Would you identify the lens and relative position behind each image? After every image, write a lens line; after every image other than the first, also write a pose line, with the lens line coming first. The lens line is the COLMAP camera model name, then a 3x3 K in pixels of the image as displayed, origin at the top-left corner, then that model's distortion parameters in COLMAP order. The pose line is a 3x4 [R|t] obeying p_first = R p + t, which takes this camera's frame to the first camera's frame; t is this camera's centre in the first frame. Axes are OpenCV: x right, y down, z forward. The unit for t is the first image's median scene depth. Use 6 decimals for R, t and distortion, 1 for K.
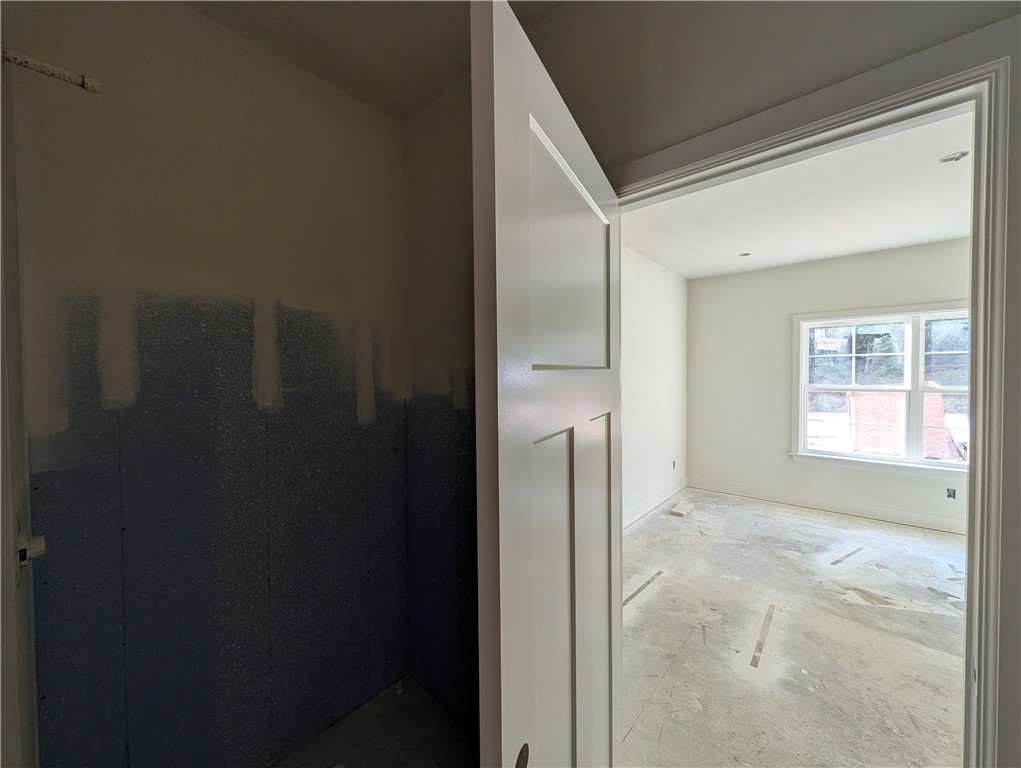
lens RADIAL K [[392.5, 0, 504.7], [0, 392.5, 383.3], [0, 0, 1]] dist [0.001153, -0.000064]
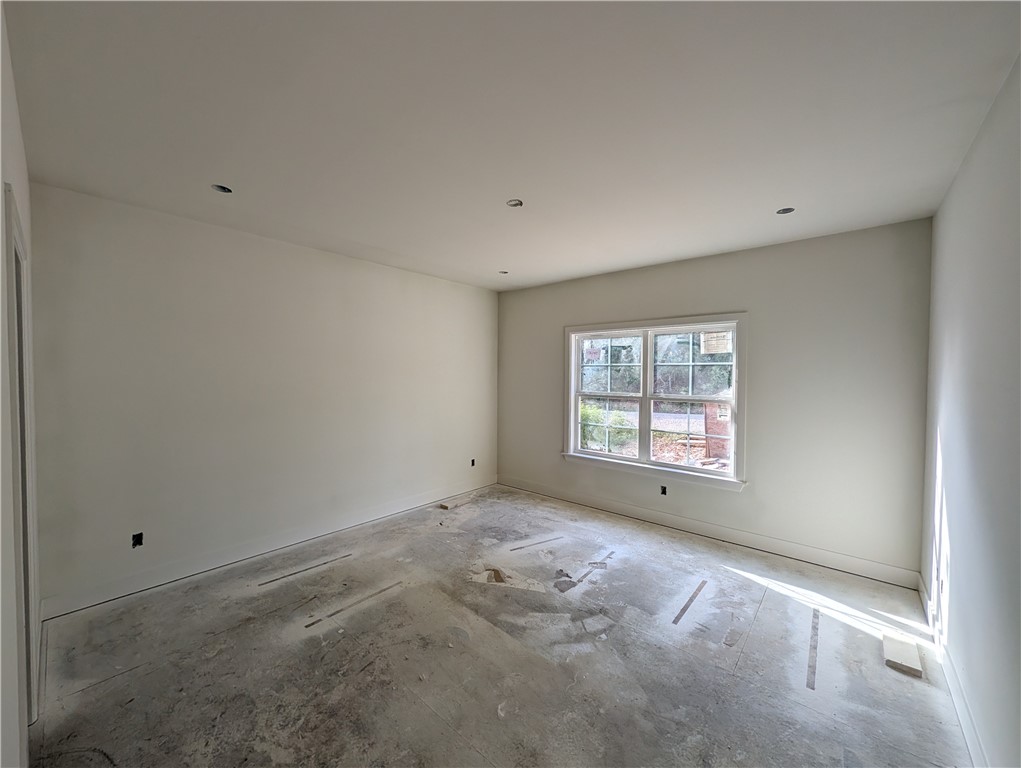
lens RADIAL K [[392.5, 0, 516.3], [0, 392.5, 383.0], [0, 0, 1]] dist [0.001153, -0.000064]
pose [[0.999944, 0.010306, -0.002263, 0.686077], [-0.010304, 0.999947, 0.000647, -0.019981], [0.002269, -0.000624, 0.999997, -0.110530]]
